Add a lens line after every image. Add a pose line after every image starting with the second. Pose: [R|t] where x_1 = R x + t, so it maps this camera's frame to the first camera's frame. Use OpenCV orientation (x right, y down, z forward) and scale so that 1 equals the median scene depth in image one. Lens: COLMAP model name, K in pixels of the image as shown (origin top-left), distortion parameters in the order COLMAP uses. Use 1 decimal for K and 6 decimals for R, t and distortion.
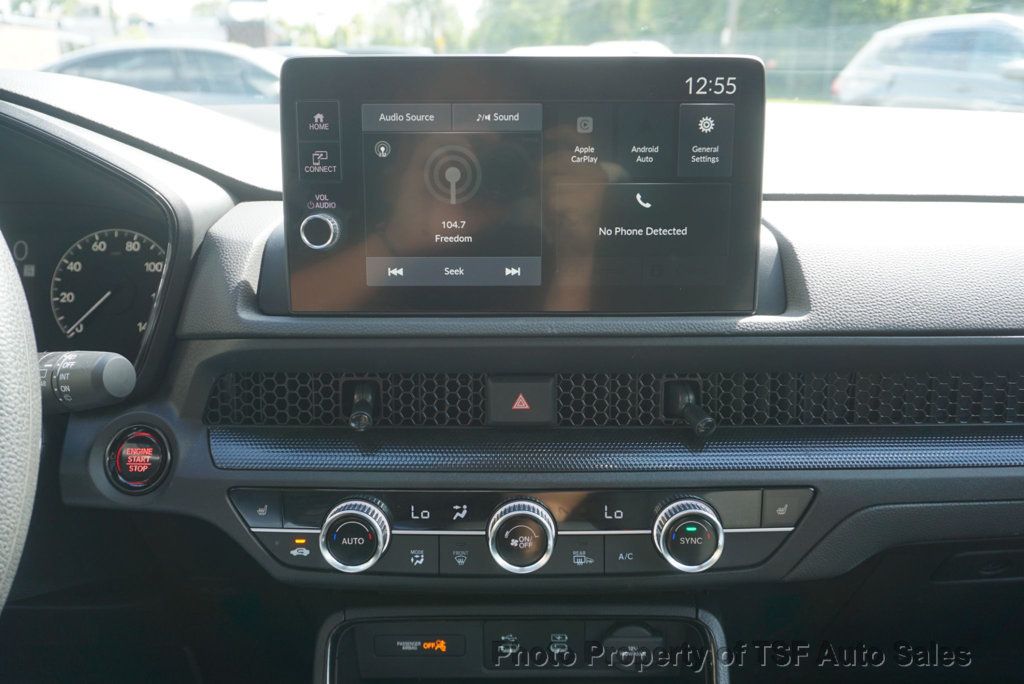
lens RADIAL K [[844.8, 0, 512.0], [0, 844.8, 342.0], [0, 0, 1]] dist [-0.010374, 0.001540]
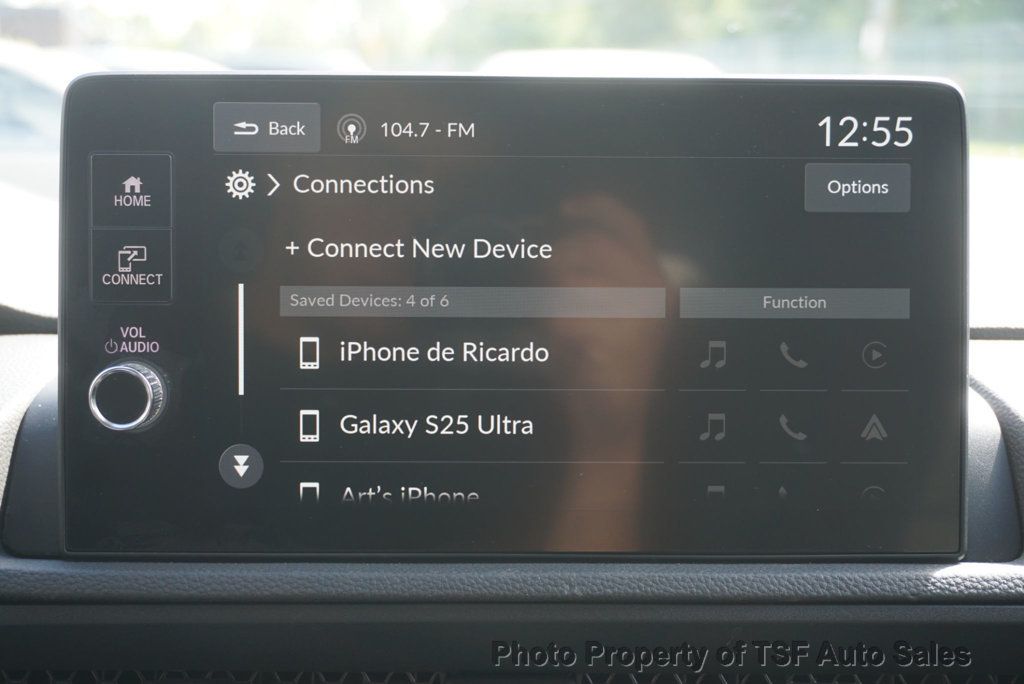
lens RADIAL K [[1521.0, 0, 512.0], [0, 1521.0, 342.0], [0, 0, 1]] dist [0.016297, -0.002786]
pose [[0.999934, 0.005993, 0.009819, 0.001401], [-0.004458, 0.988748, -0.149526, -0.023586], [-0.010605, 0.149472, 0.988709, 0.058824]]
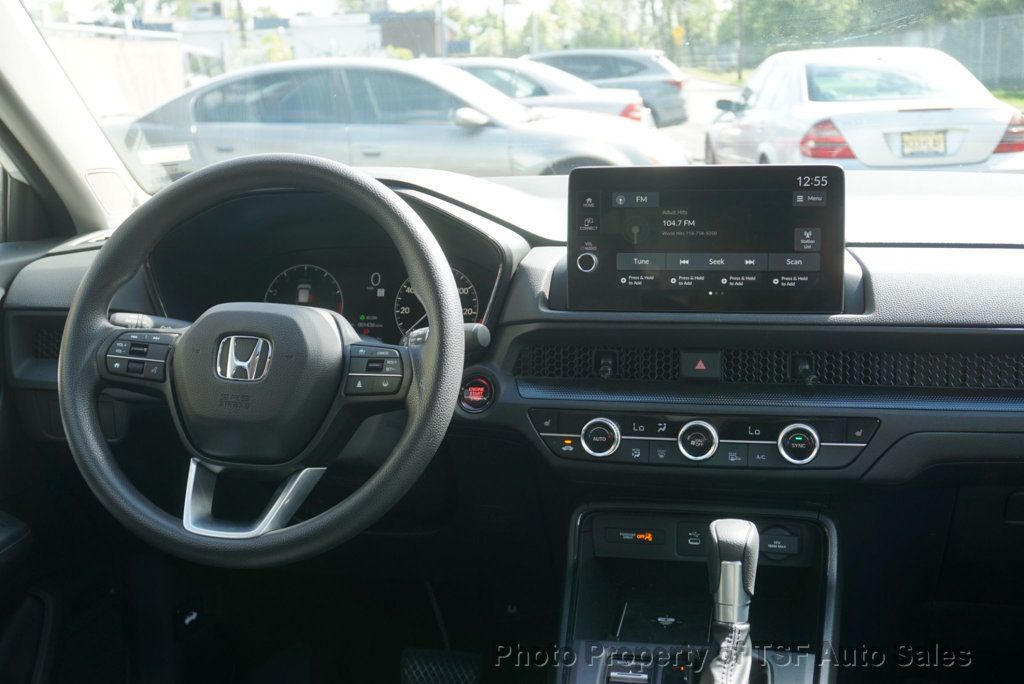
lens RADIAL K [[1206.1, 0, 512.0], [0, 1206.1, 342.0], [0, 0, 1]] dist [-0.002057, -0.003284]
pose [[0.977232, 0.019793, -0.211248, 0.153299], [-0.039620, 0.995150, -0.090040, 0.262149], [0.208441, 0.096360, 0.973276, -1.445480]]
